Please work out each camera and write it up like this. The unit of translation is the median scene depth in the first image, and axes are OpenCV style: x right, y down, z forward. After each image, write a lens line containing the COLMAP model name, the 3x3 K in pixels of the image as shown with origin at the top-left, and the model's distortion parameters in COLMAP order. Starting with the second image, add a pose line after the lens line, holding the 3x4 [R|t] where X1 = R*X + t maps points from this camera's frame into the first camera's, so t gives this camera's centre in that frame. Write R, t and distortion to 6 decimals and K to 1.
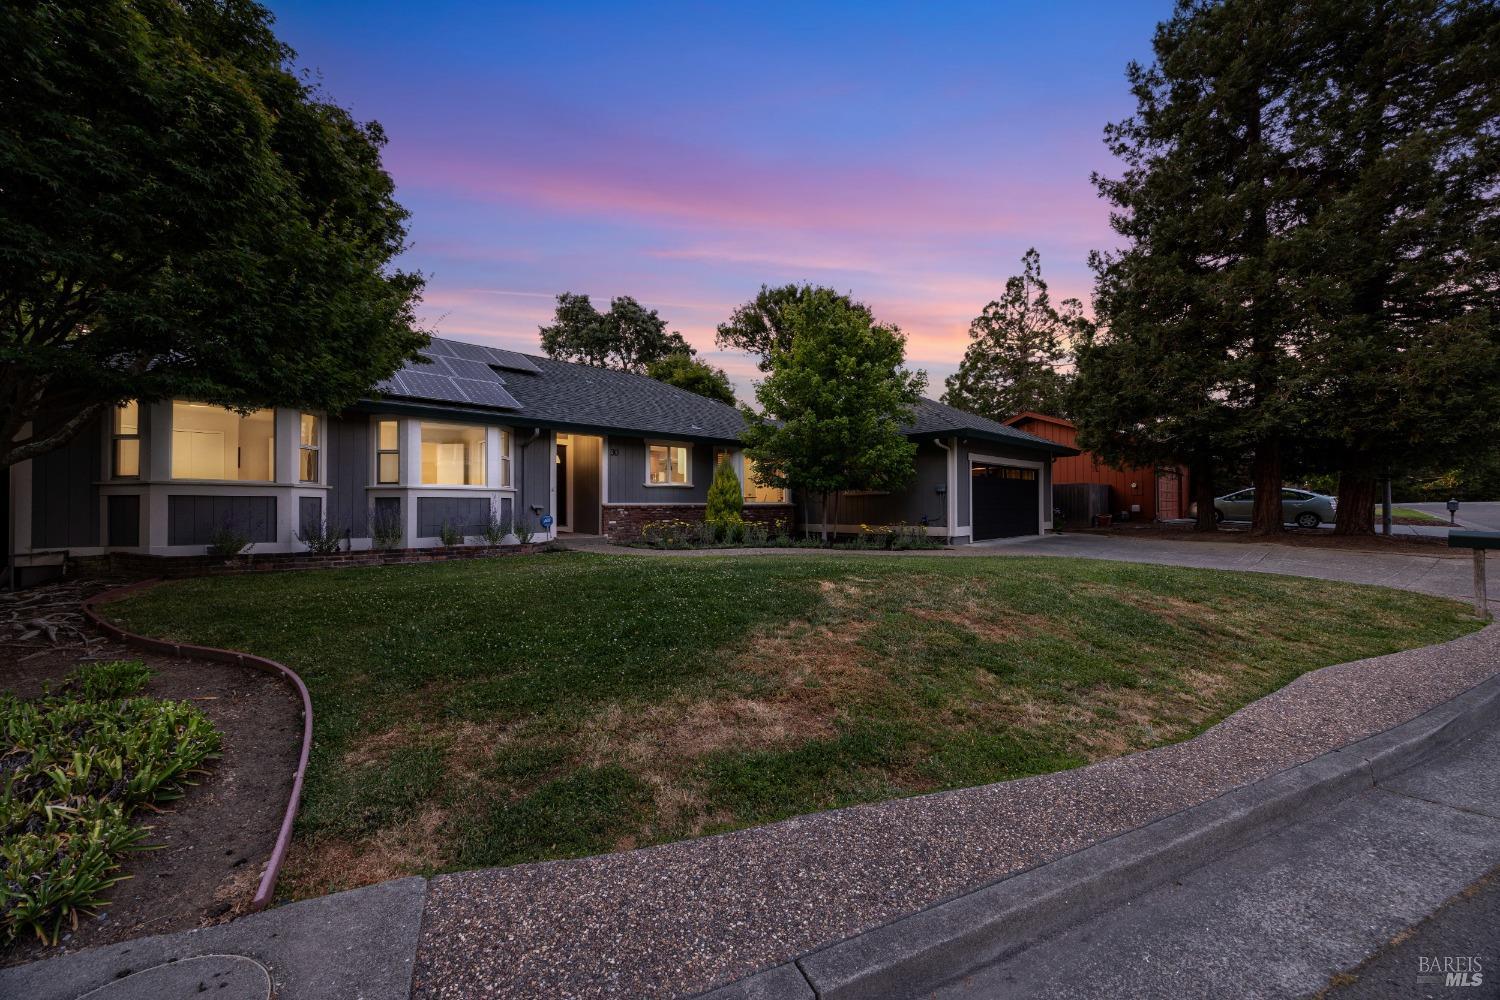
lens RADIAL K [[564.5, 0, 754.1], [0, 564.5, 504.4], [0, 0, 1]] dist [-0.002510, -0.000894]
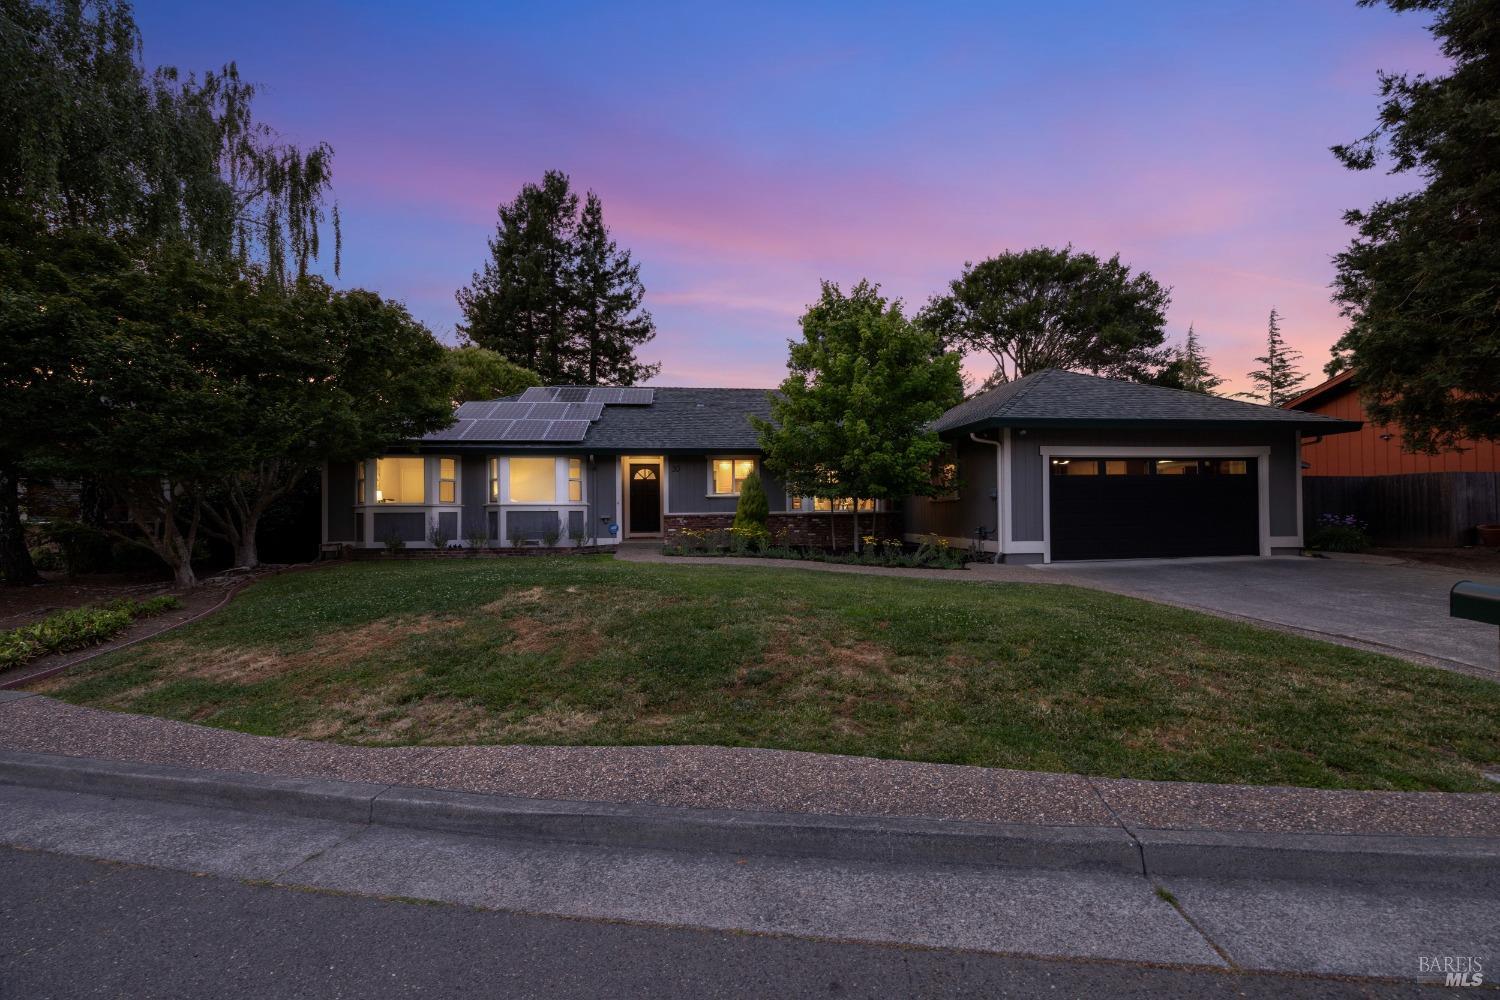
lens RADIAL K [[564.5, 0, 754.1], [0, 564.5, 504.4], [0, 0, 1]] dist [-0.002510, -0.000894]
pose [[0.815972, -0.011410, -0.577979, 0.547816], [0.010343, 0.999933, -0.005139, -0.012387], [0.577999, -0.001784, 0.816036, 0.157519]]
